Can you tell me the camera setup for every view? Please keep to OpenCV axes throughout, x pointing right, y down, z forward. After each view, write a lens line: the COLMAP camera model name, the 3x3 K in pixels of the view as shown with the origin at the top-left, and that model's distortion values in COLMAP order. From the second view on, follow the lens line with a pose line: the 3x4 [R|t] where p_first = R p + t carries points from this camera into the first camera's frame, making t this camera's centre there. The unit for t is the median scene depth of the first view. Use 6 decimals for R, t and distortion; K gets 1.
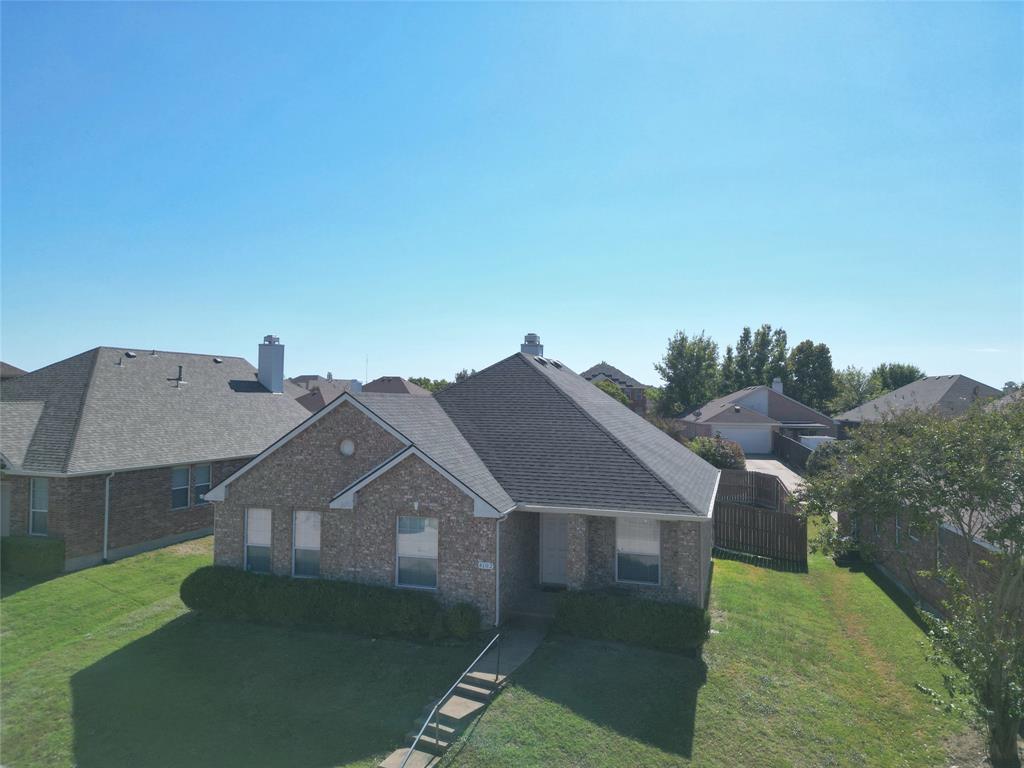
lens RADIAL K [[714.4, 0, 513.1], [0, 714.4, 378.2], [0, 0, 1]] dist [0.081017, -0.084521]
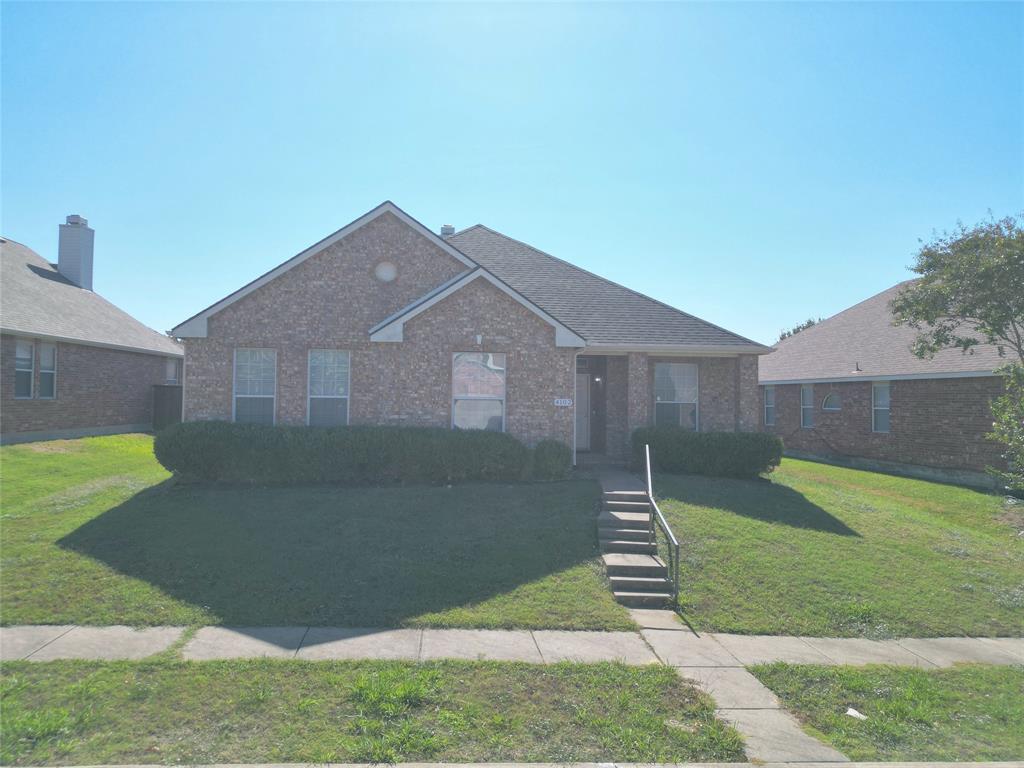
lens RADIAL K [[714.4, 0, 513.1], [0, 714.4, 378.2], [0, 0, 1]] dist [0.081017, -0.084521]
pose [[0.918391, 0.014761, 0.395398, -0.411609], [-0.015015, 0.999884, -0.002453, 0.213866], [-0.395389, -0.003684, 0.918506, 0.186402]]
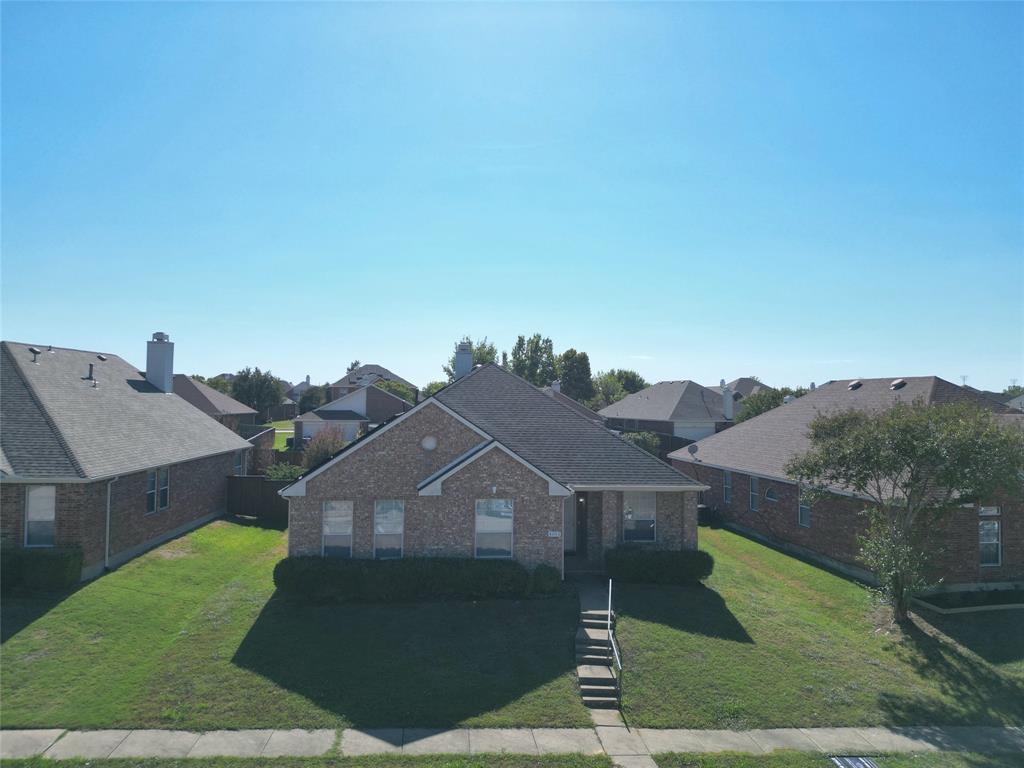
lens RADIAL K [[714.4, 0, 513.1], [0, 714.4, 378.2], [0, 0, 1]] dist [0.081017, -0.084521]
pose [[0.918925, 0.013629, 0.394196, -0.552982], [-0.014300, 0.999897, -0.001235, -0.009136], [-0.394172, -0.004503, 0.919026, -0.115339]]
